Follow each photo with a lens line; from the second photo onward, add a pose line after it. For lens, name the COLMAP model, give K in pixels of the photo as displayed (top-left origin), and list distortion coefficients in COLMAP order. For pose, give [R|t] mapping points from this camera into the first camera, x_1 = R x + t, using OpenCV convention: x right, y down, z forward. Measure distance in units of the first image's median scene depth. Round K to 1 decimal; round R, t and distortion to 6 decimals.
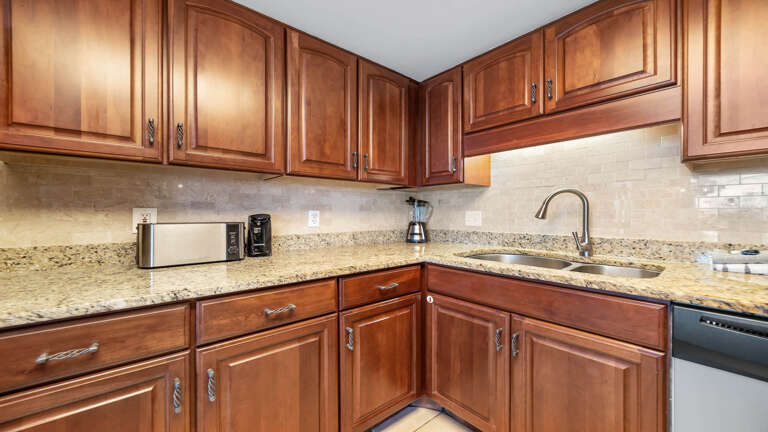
lens RADIAL K [[293.7, 0, 384.0], [0, 293.7, 216.0], [0, 0, 1]] dist [0.000305, 0.000030]
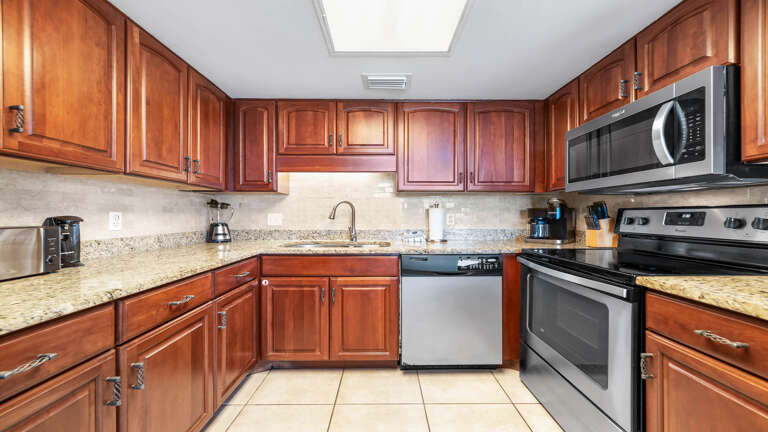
lens RADIAL K [[293.7, 0, 384.0], [0, 293.7, 216.0], [0, 0, 1]] dist [0.000305, 0.000030]
pose [[0.645508, 0.000373, 0.763753, -0.486039], [0.002265, 0.999995, -0.002403, -0.002824], [-0.763750, 0.003281, 0.645504, -0.223524]]
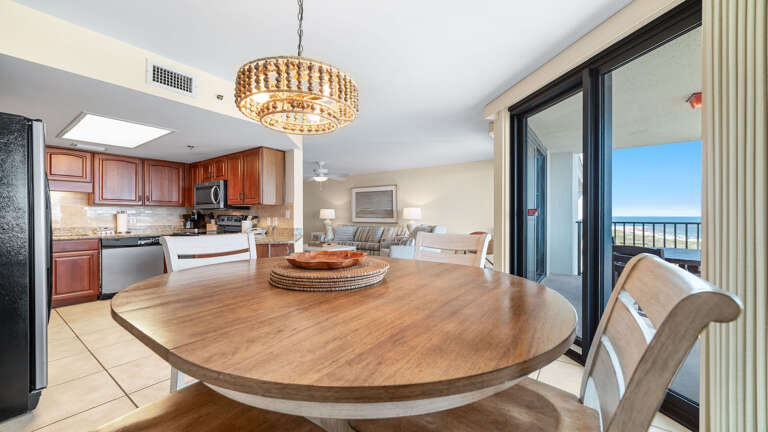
lens RADIAL K [[293.7, 0, 384.0], [0, 293.7, 216.0], [0, 0, 1]] dist [0.000305, 0.000030]
pose [[-0.236769, 0.002081, 0.971564, -2.432523], [0.002500, 0.999996, -0.001533, -0.017970], [-0.971563, 0.002066, -0.236773, -1.186049]]
